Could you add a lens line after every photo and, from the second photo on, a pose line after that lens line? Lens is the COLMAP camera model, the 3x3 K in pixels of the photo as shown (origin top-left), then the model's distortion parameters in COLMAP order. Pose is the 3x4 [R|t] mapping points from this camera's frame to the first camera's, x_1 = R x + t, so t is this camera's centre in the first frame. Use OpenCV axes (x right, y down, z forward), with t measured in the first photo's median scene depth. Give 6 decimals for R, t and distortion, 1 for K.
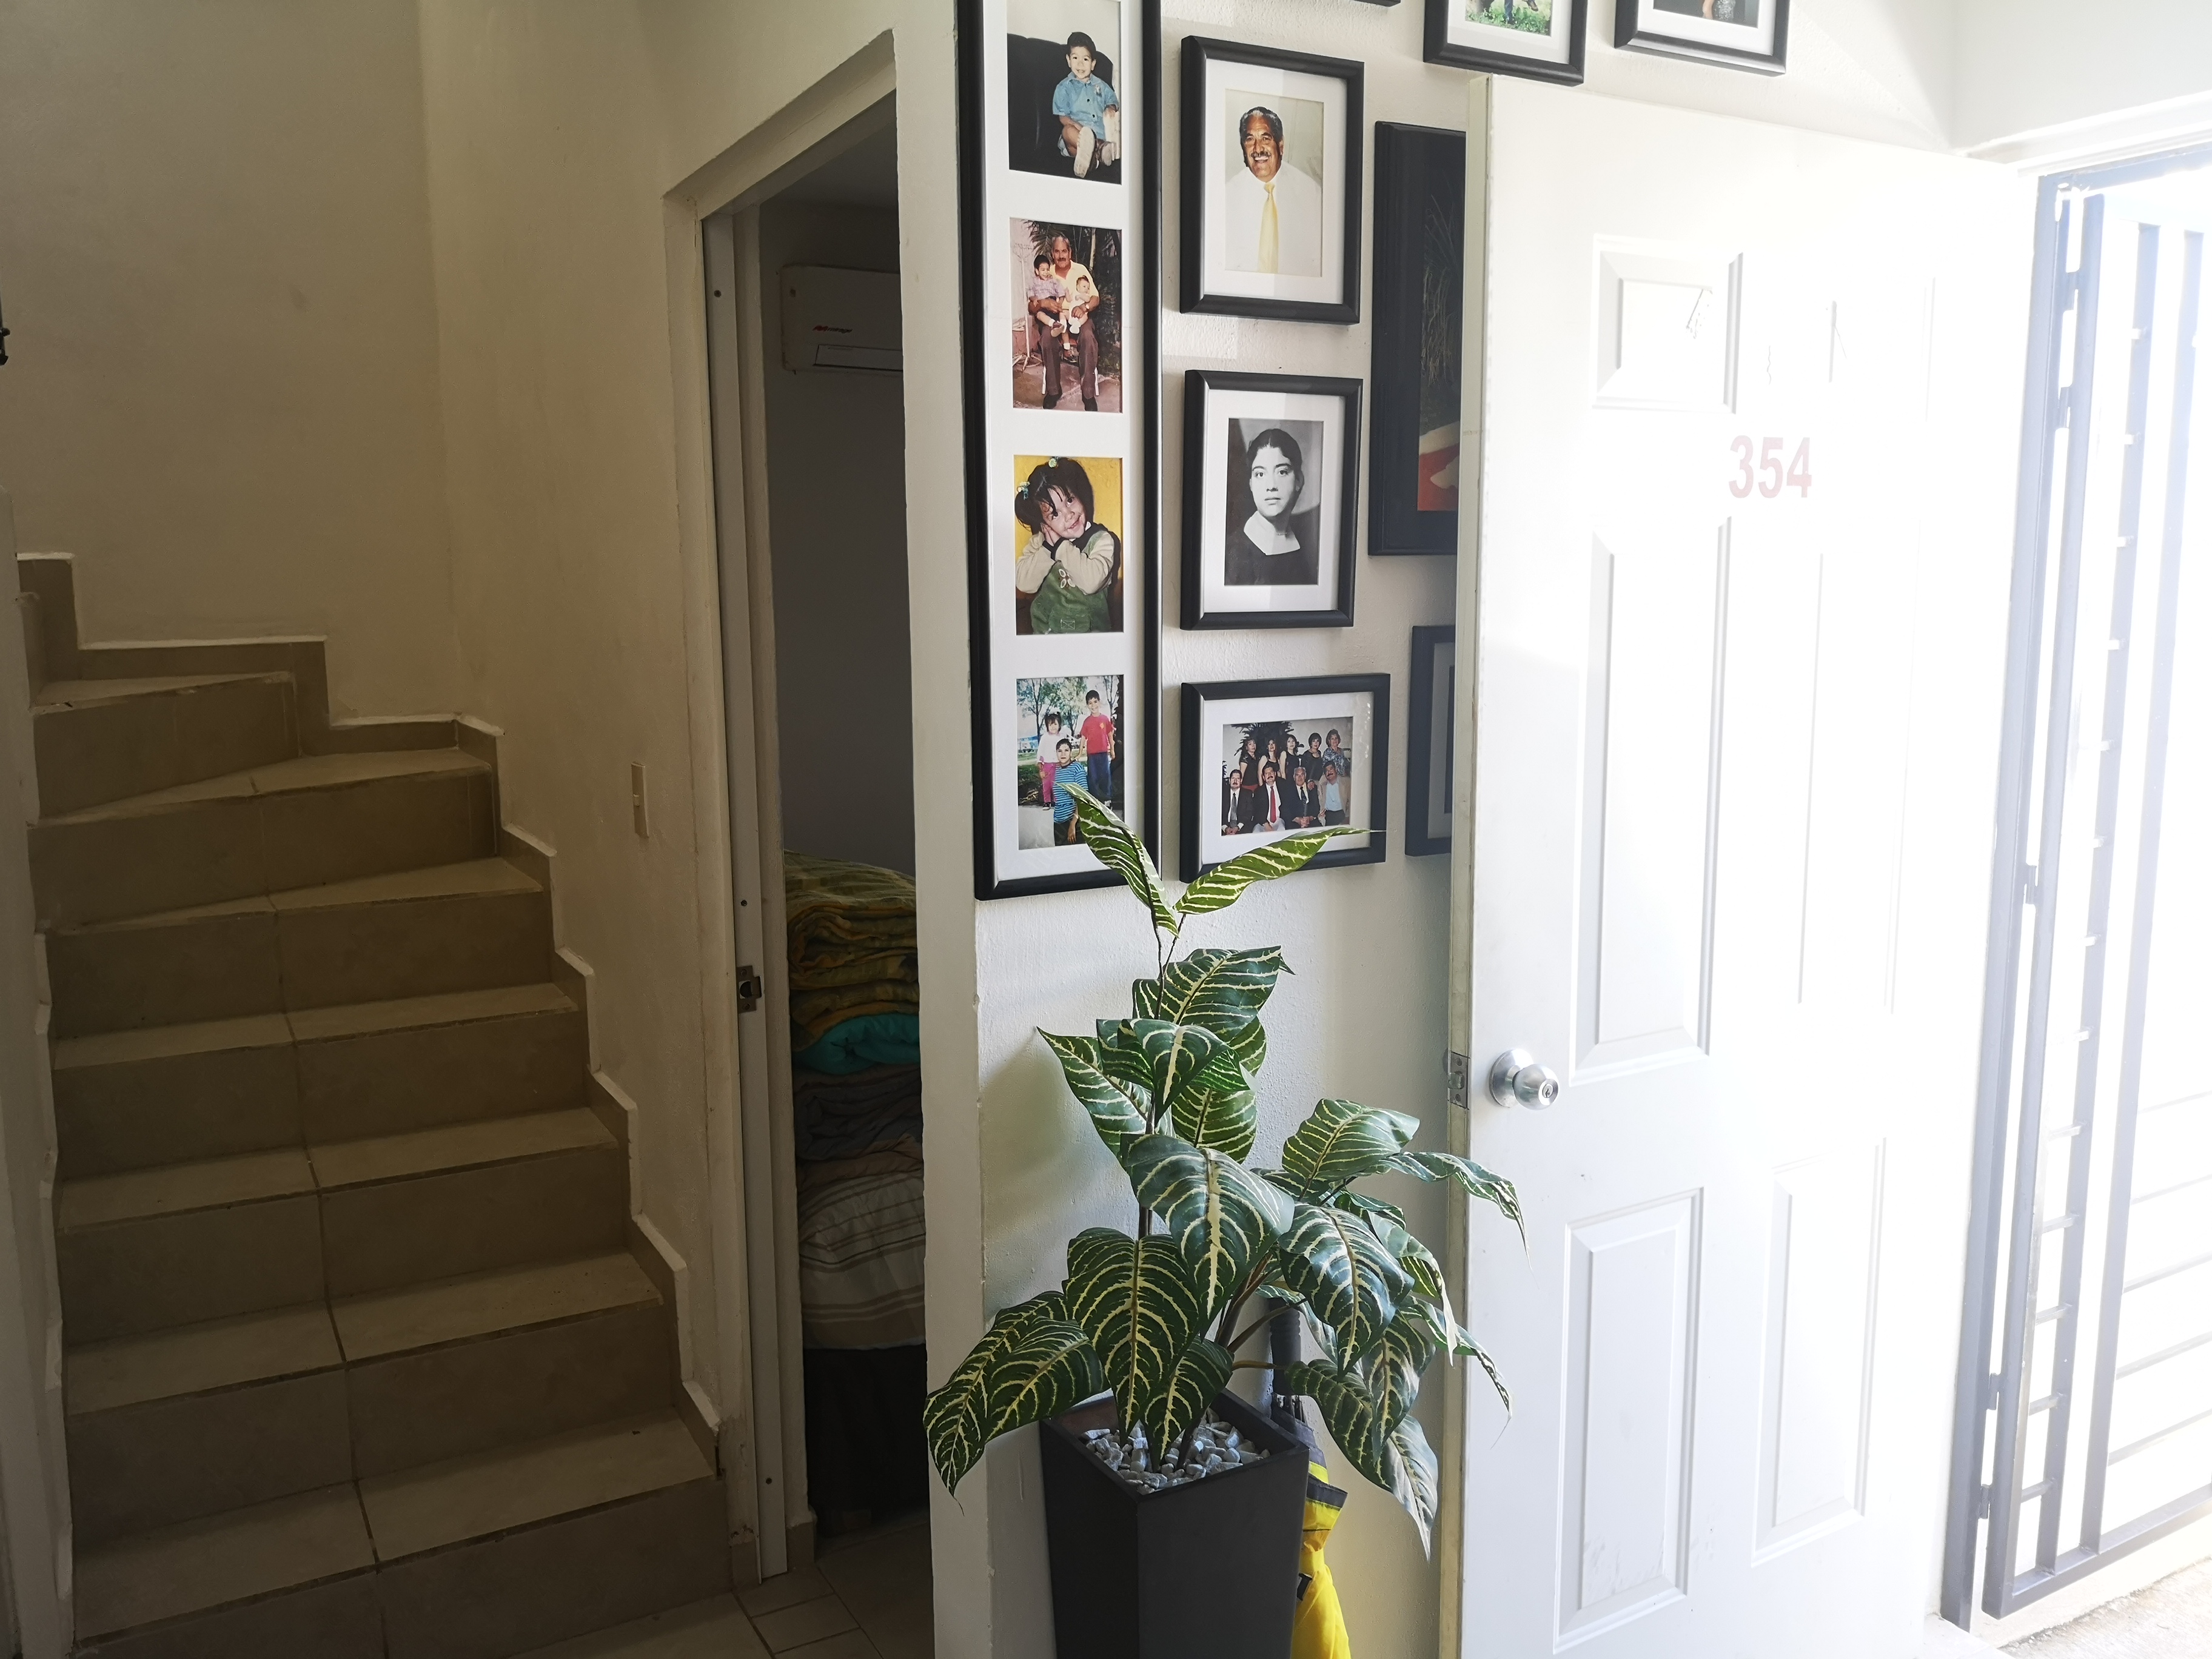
lens RADIAL K [[1763.3, 0, 1081.1], [0, 1763.3, 830.1], [0, 0, 1]] dist [0.054014, -0.089926]
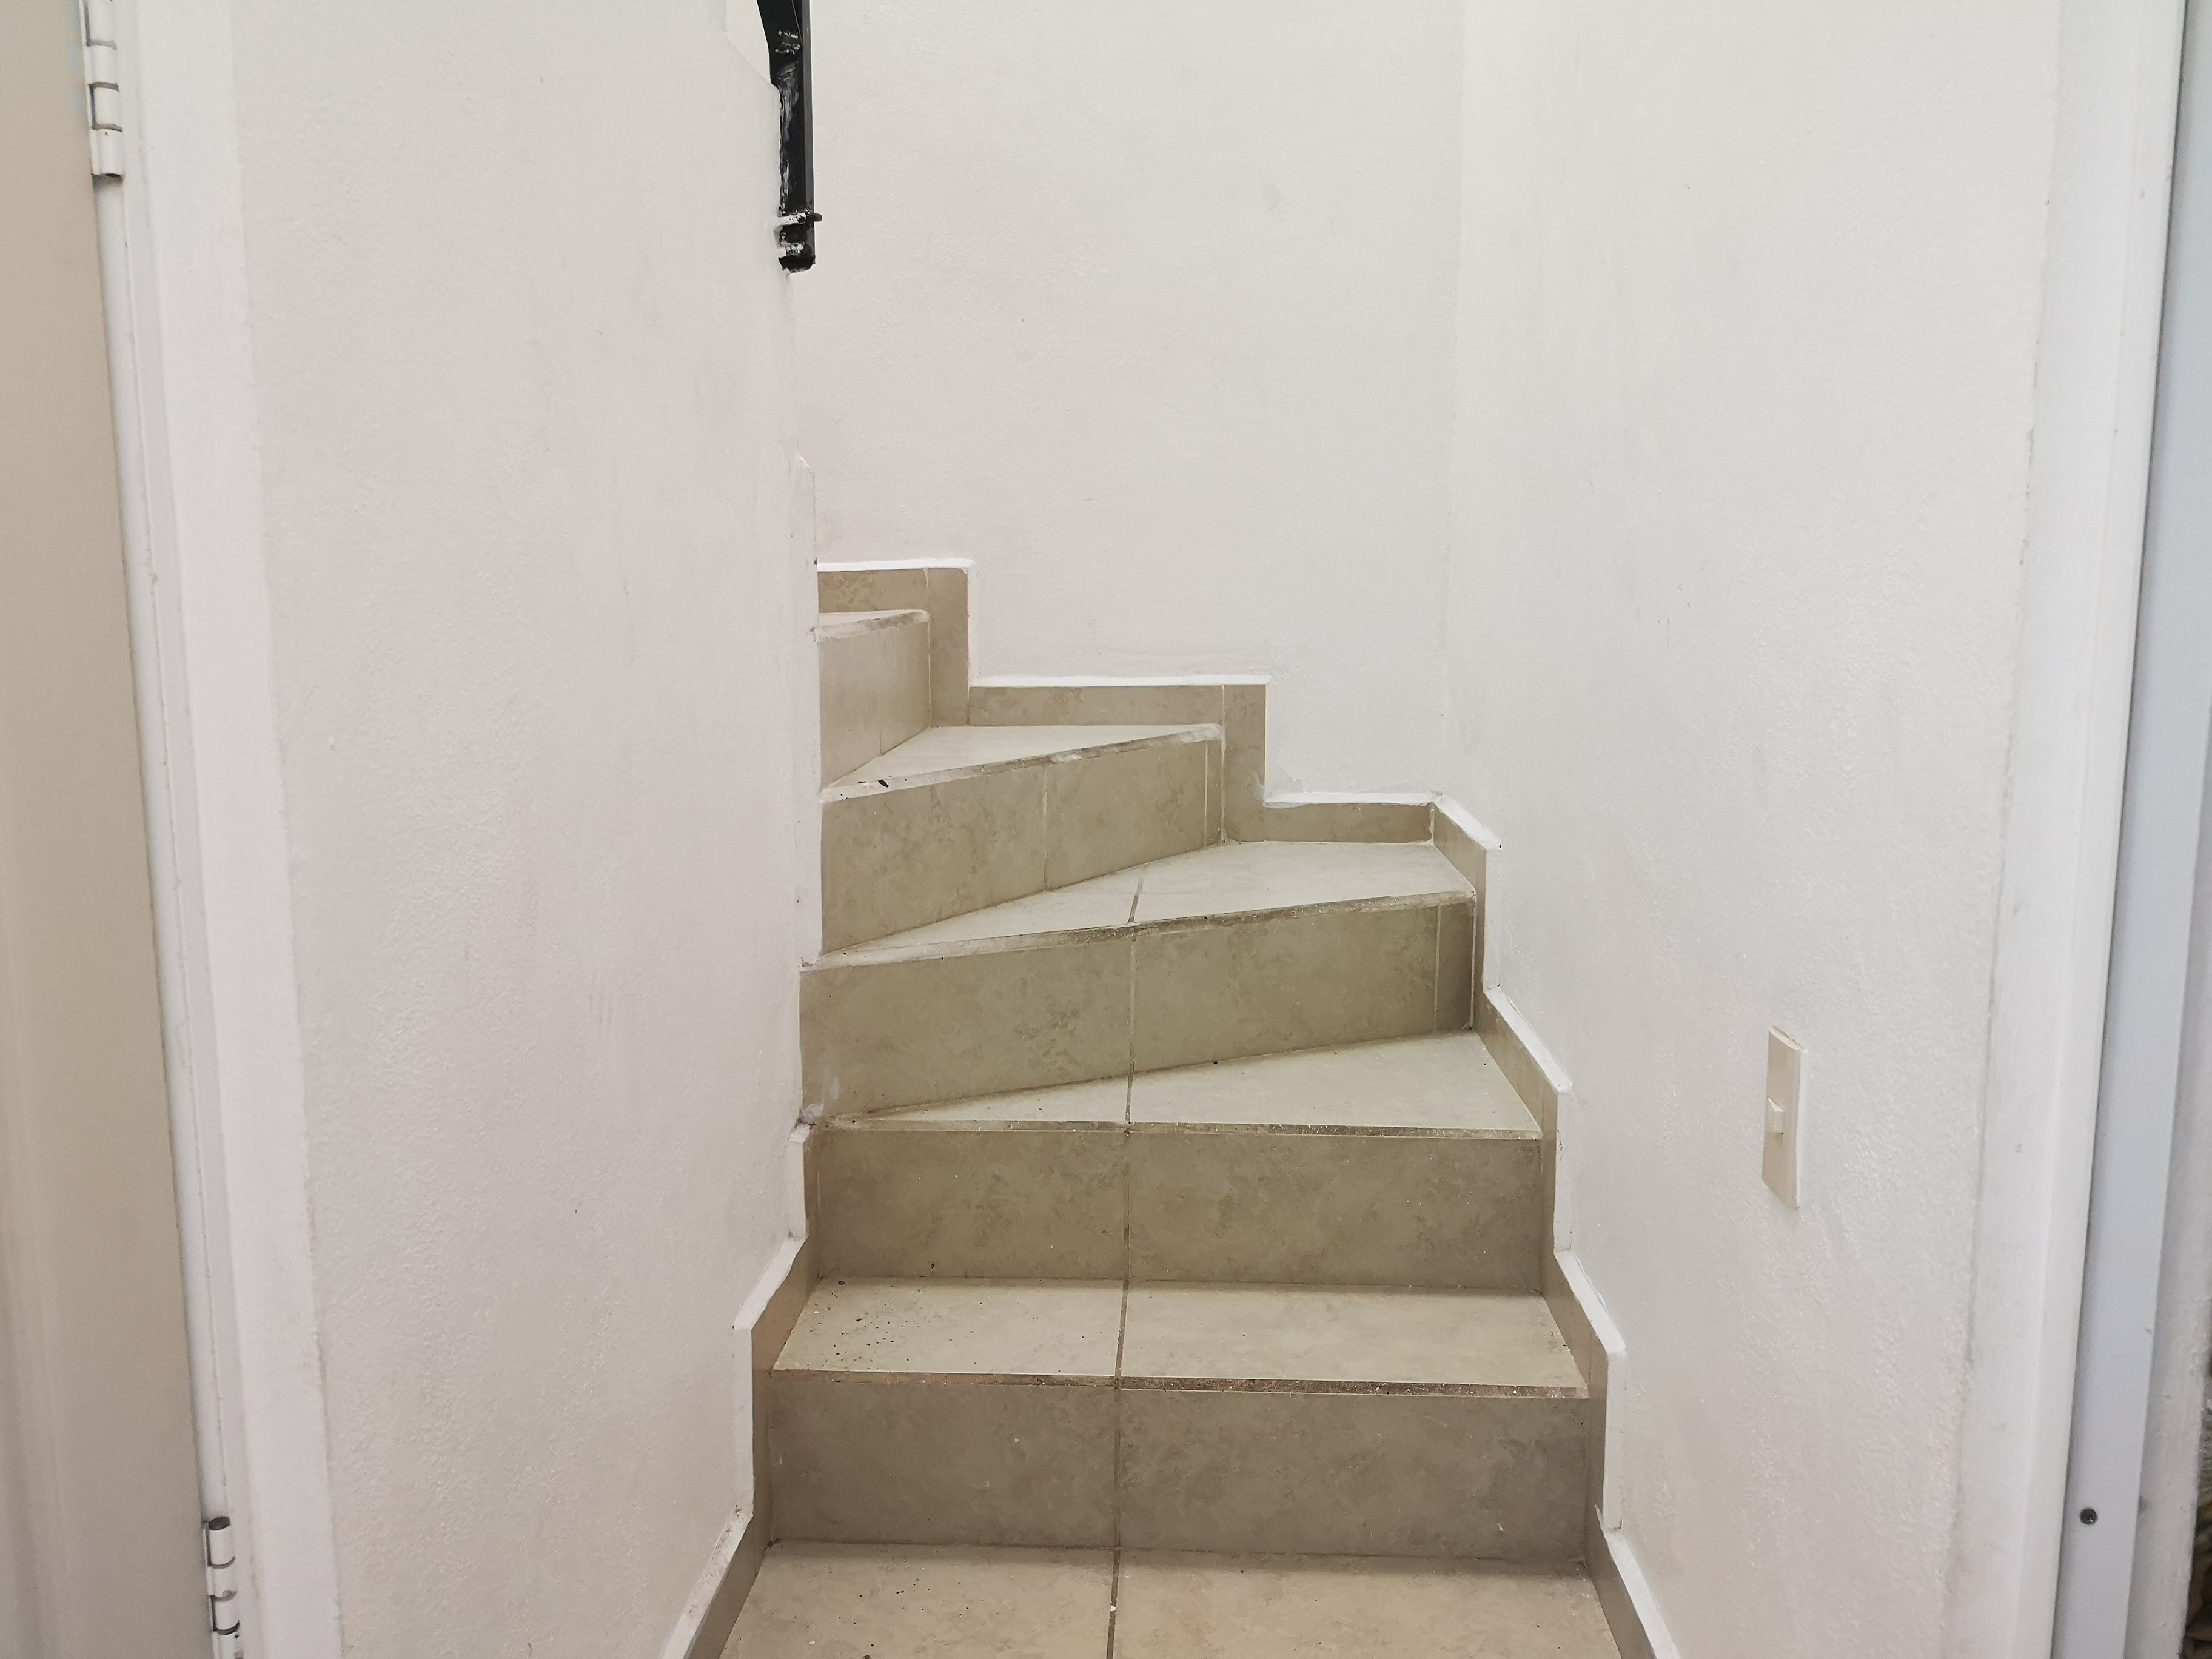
lens RADIAL K [[1763.3, 0, 1081.1], [0, 1763.3, 830.1], [0, 0, 1]] dist [0.054014, -0.089926]
pose [[0.853474, 0.083887, -0.514339, -0.144495], [-0.084211, 0.996188, 0.022739, -0.069183], [0.514287, 0.023906, 0.857285, 0.426850]]
